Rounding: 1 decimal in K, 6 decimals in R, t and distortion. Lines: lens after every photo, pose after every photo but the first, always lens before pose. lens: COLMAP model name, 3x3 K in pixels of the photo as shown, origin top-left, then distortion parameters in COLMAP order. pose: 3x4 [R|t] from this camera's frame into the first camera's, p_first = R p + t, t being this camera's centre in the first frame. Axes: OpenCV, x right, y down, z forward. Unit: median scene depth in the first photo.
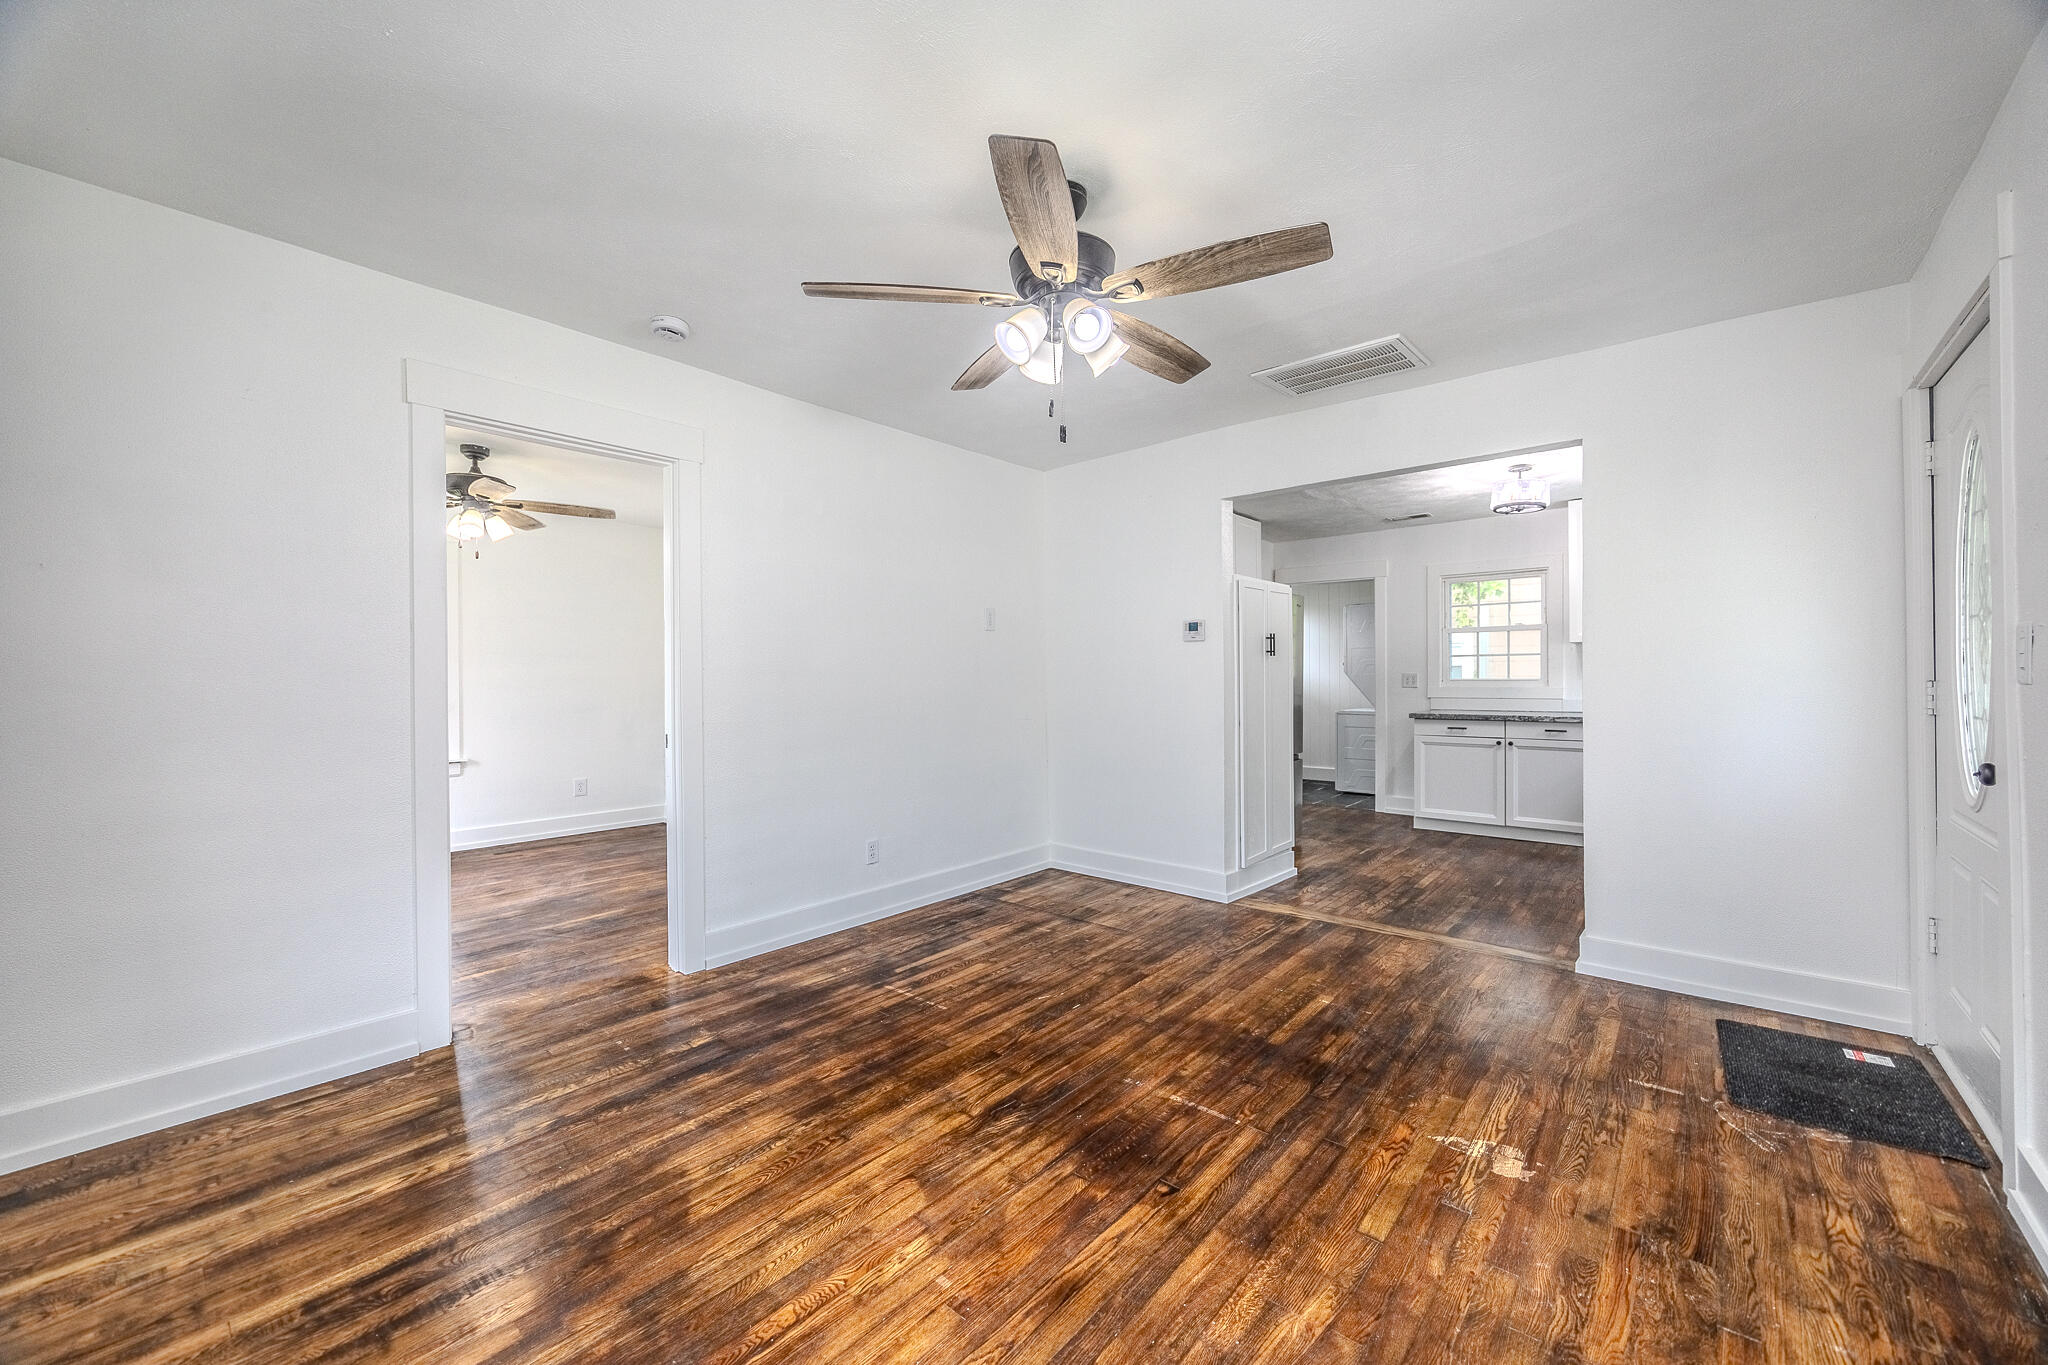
lens RADIAL K [[778.7, 0, 1020.1], [0, 778.7, 685.2], [0, 0, 1]] dist [-0.002473, -0.000743]
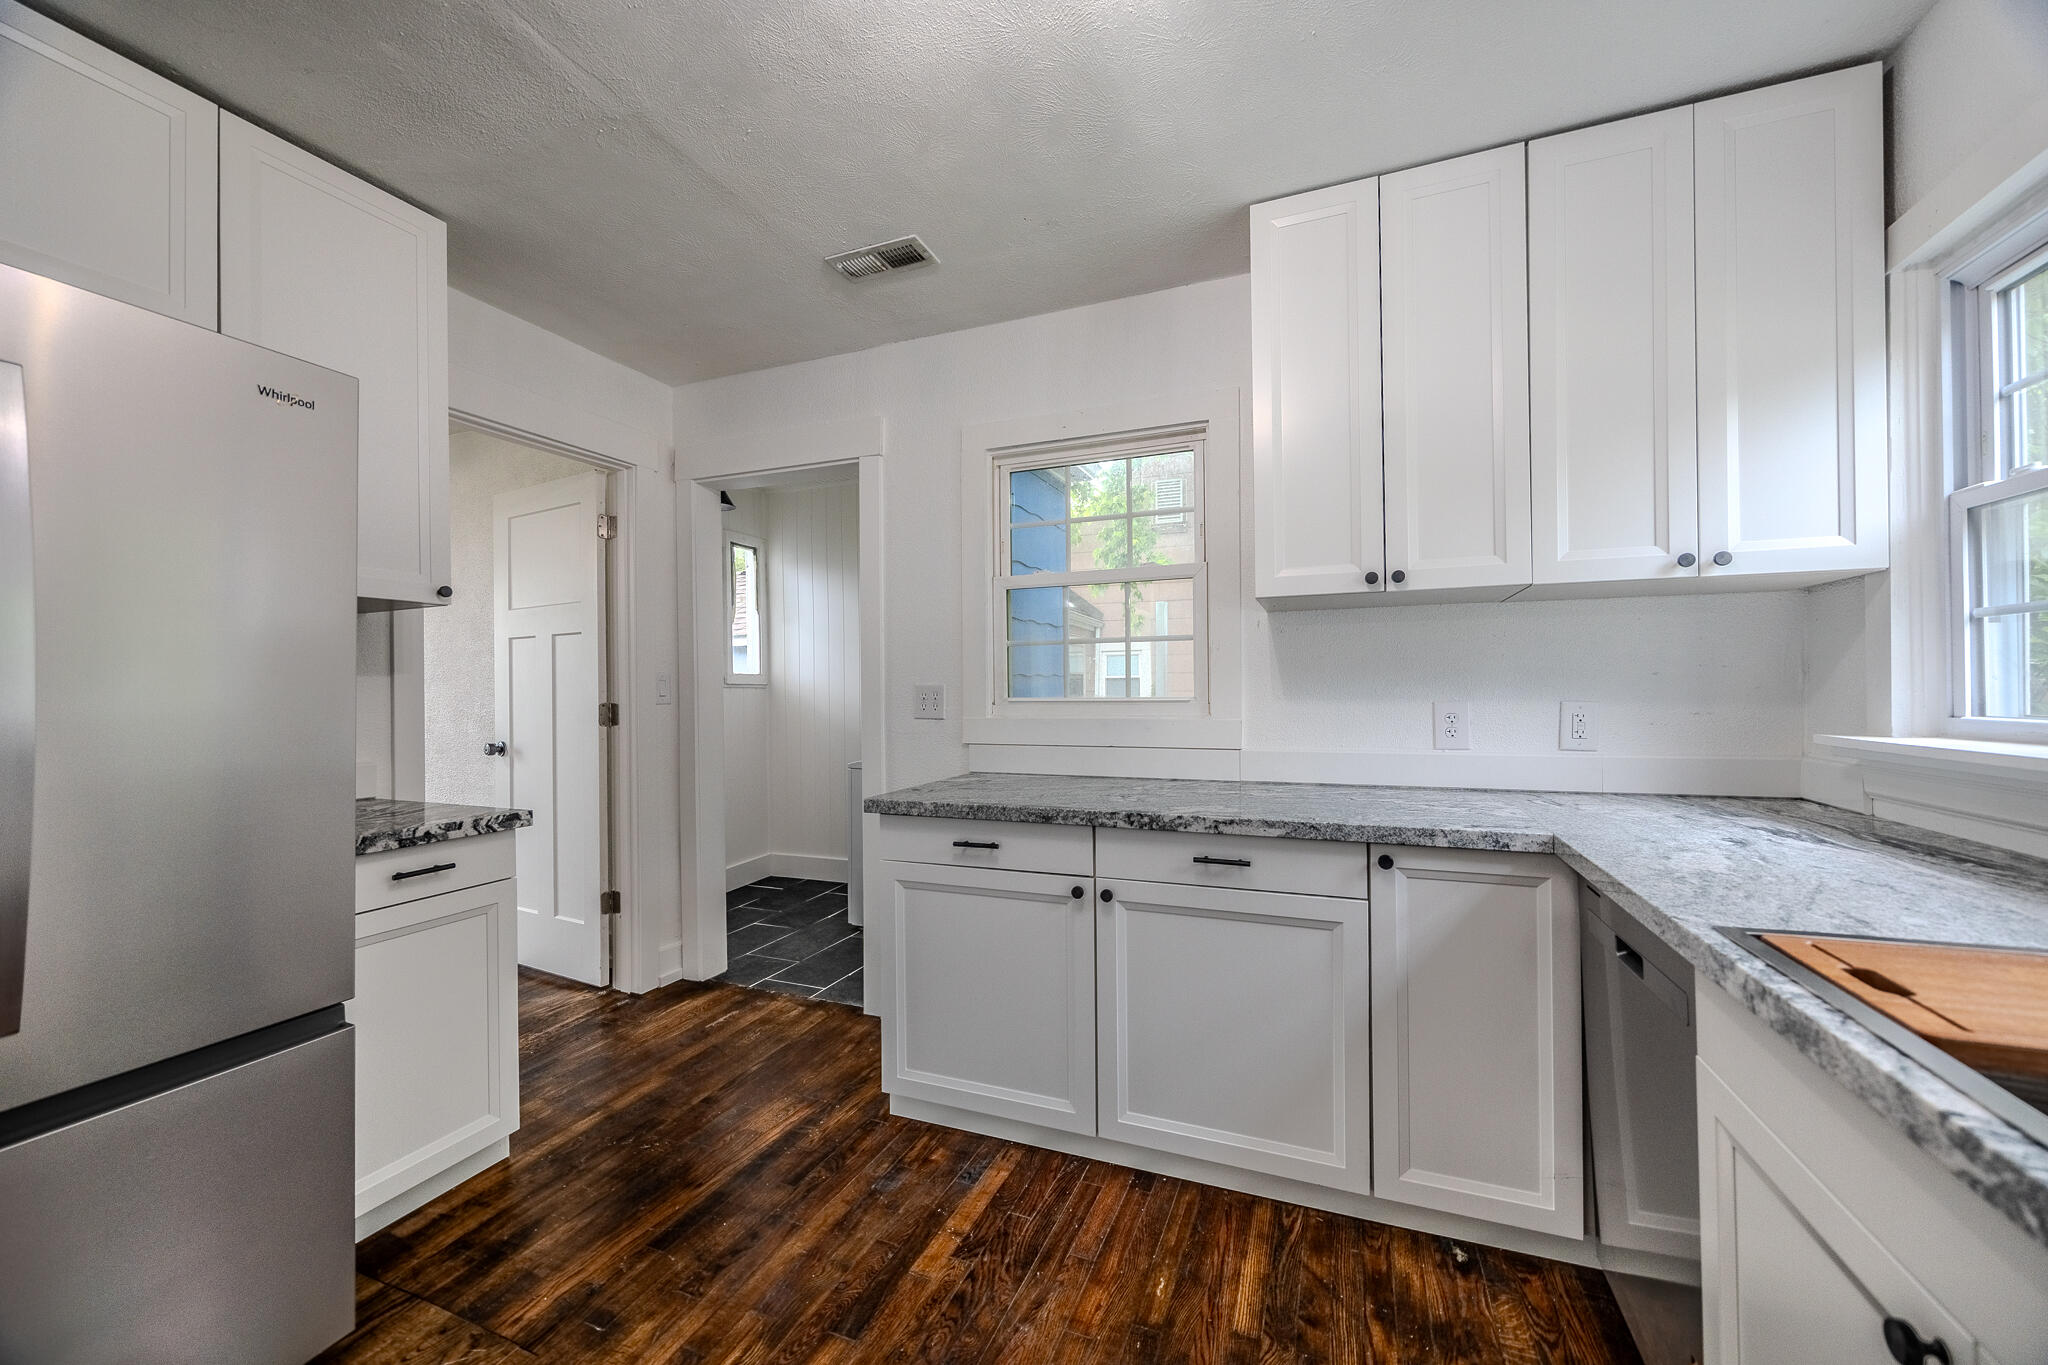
lens RADIAL K [[778.7, 0, 1027.3], [0, 778.7, 687.1], [0, 0, 1]] dist [-0.002473, -0.000743]
pose [[0.942756, 0.001839, 0.333479, 1.146843], [0.003869, 0.999857, -0.016452, -0.019862], [-0.333462, 0.016800, 0.942614, 1.639660]]
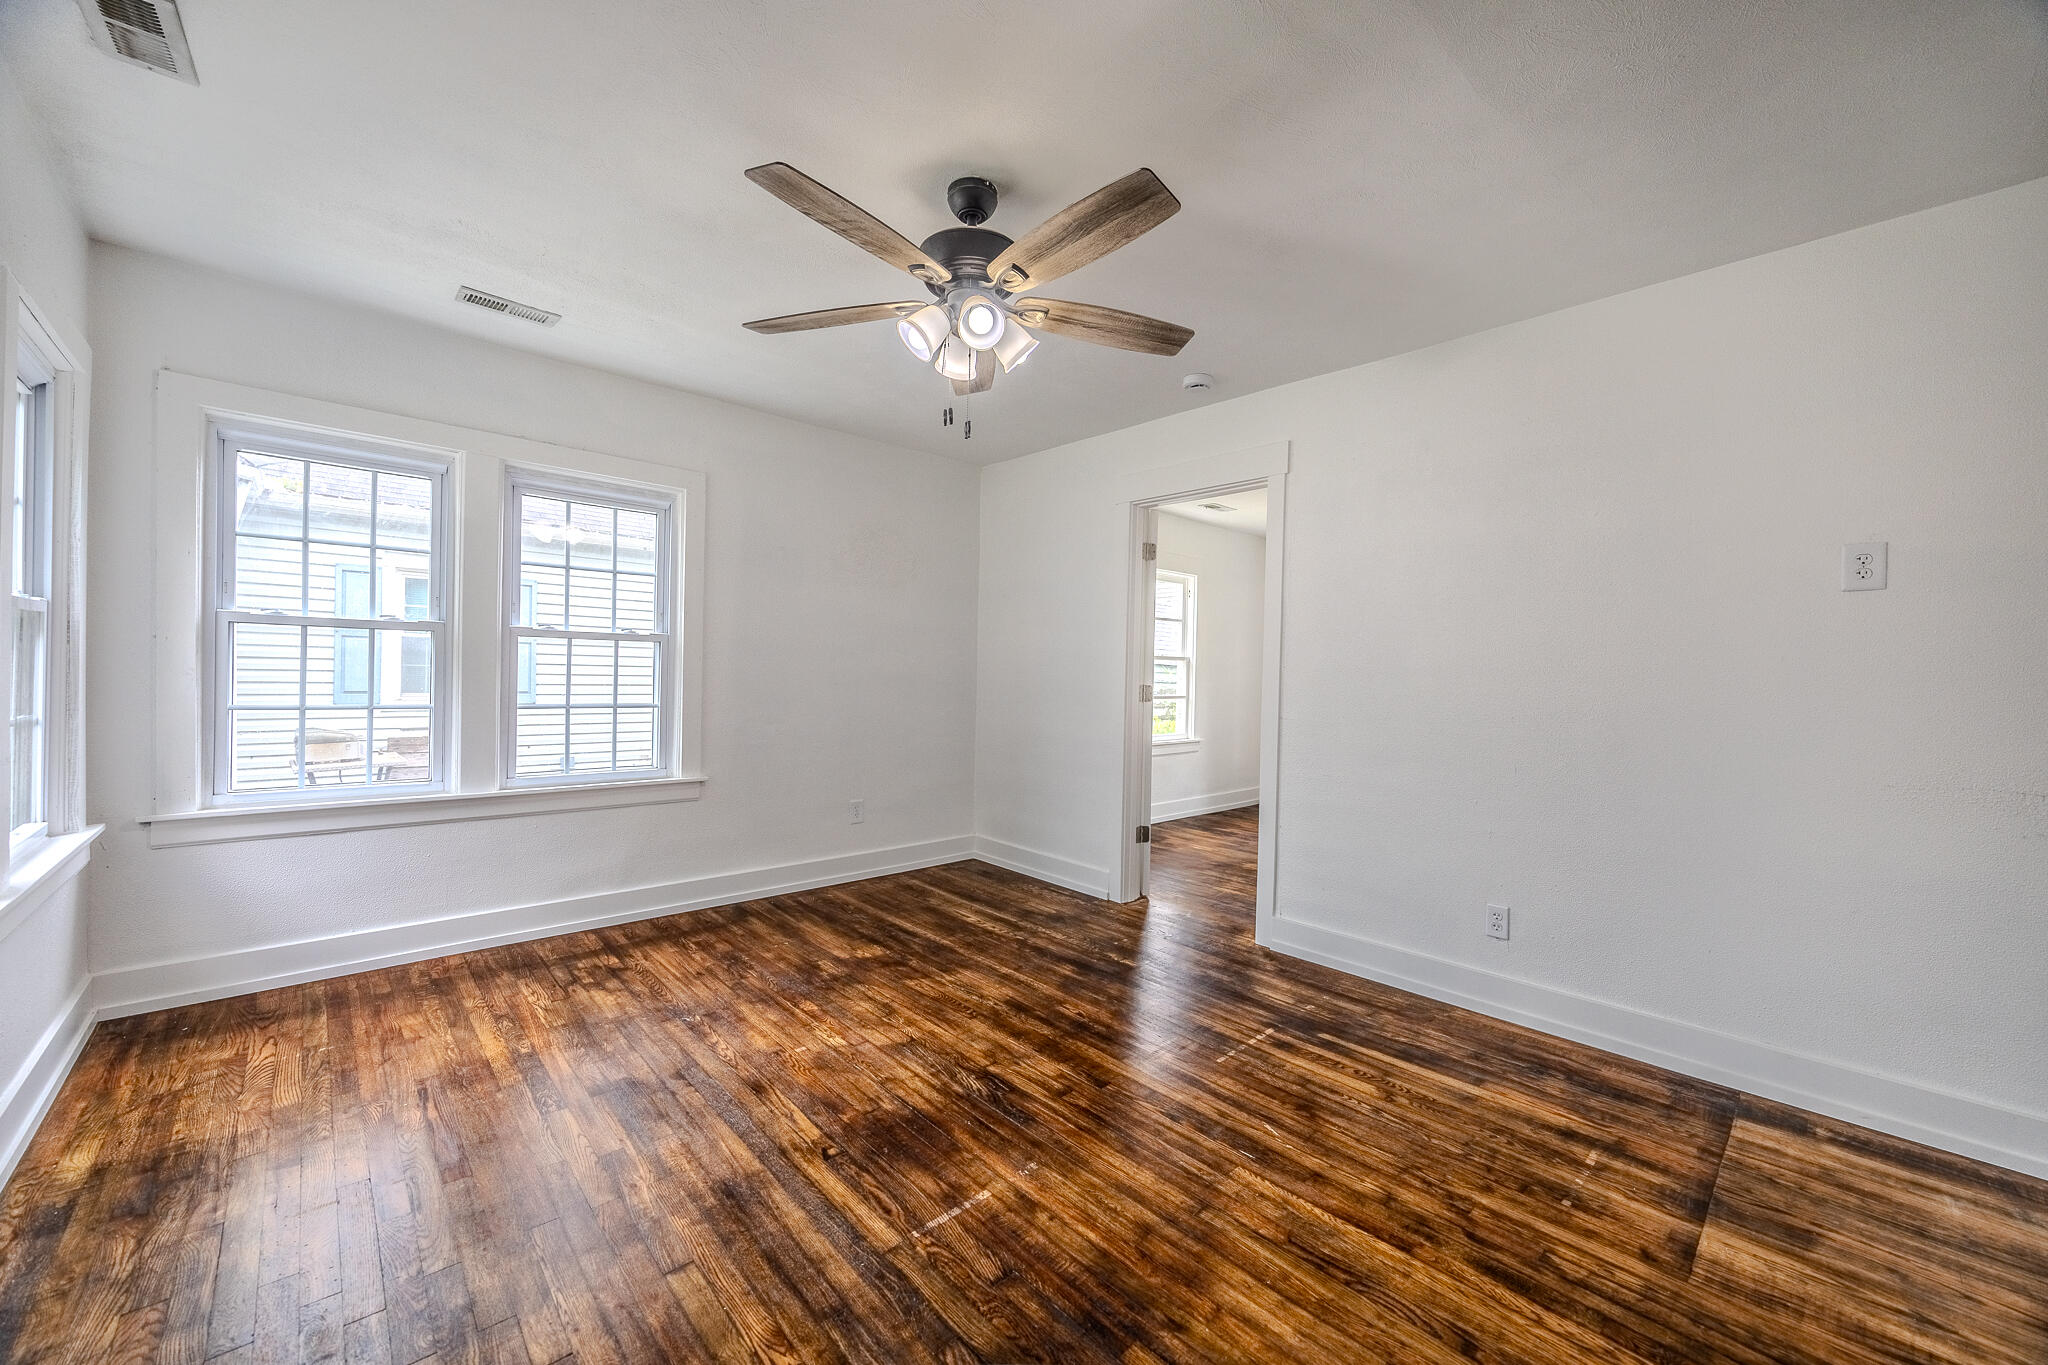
lens RADIAL K [[778.7, 0, 1033.1], [0, 778.7, 677.5], [0, 0, 1]] dist [-0.002473, -0.000743]
pose [[-0.094989, 0.012189, -0.995404, 0.915803], [-0.027640, 0.999507, 0.014876, -0.016854], [0.995095, 0.028926, -0.094605, 1.027885]]
